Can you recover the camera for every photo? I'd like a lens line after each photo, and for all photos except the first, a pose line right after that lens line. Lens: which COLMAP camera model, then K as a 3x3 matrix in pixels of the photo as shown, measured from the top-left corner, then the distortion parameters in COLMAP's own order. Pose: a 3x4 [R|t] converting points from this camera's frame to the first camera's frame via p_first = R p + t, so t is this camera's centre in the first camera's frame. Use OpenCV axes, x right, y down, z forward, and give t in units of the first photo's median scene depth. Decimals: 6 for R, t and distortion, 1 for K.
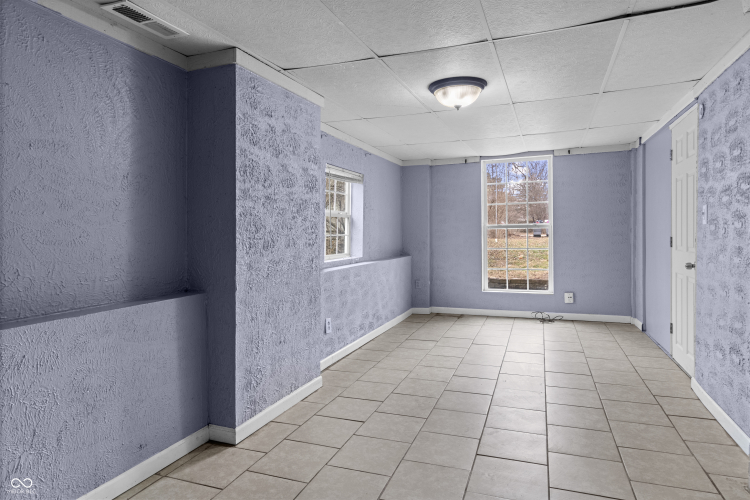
lens RADIAL K [[425.9, 0, 375.5], [0, 425.9, 241.1], [0, 0, 1]] dist [0.000653, 0.000390]
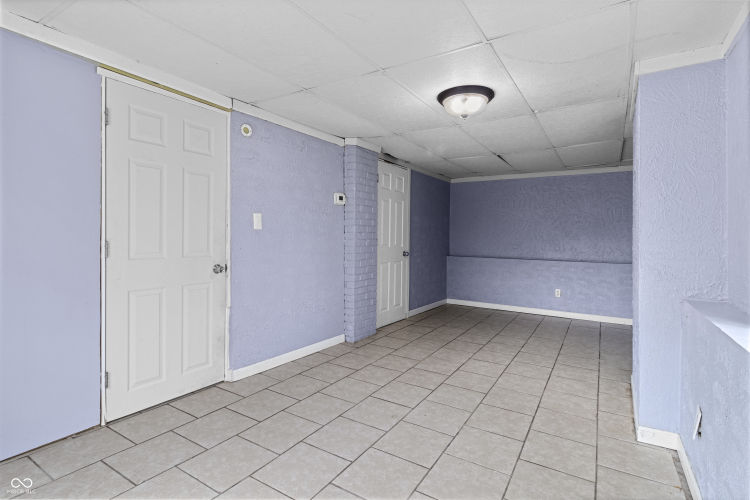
lens RADIAL K [[375.6, 0, 375.3], [0, 375.6, 243.5], [0, 0, 1]] dist [-0.001058, -0.000322]
pose [[-0.982346, -0.006447, 0.186963, 0.258003], [0.000144, 0.999380, 0.035213, -0.038533], [-0.187074, 0.034618, -0.981736, 2.144890]]
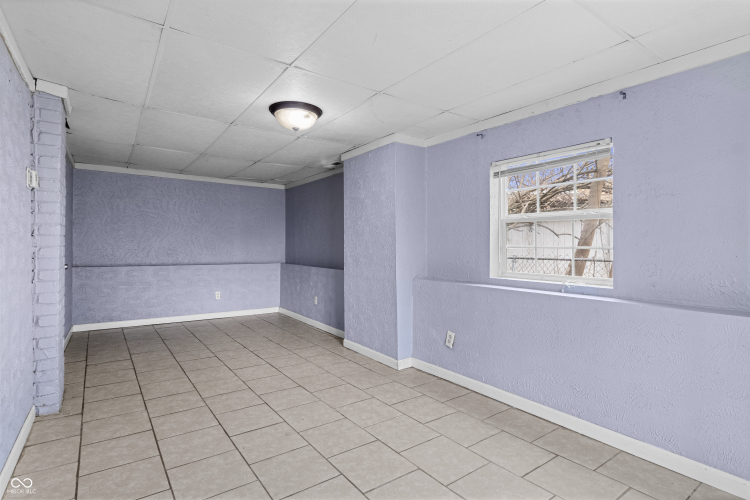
lens RADIAL K [[380.3, 0, 387.6], [0, 380.3, 246.5], [0, 0, 1]] dist [0.001105, -0.000021]
pose [[-0.514631, 0.008653, -0.857368, 1.006532], [-0.019518, 0.999572, 0.021804, -0.039999], [0.857190, 0.027955, -0.514241, 1.888252]]
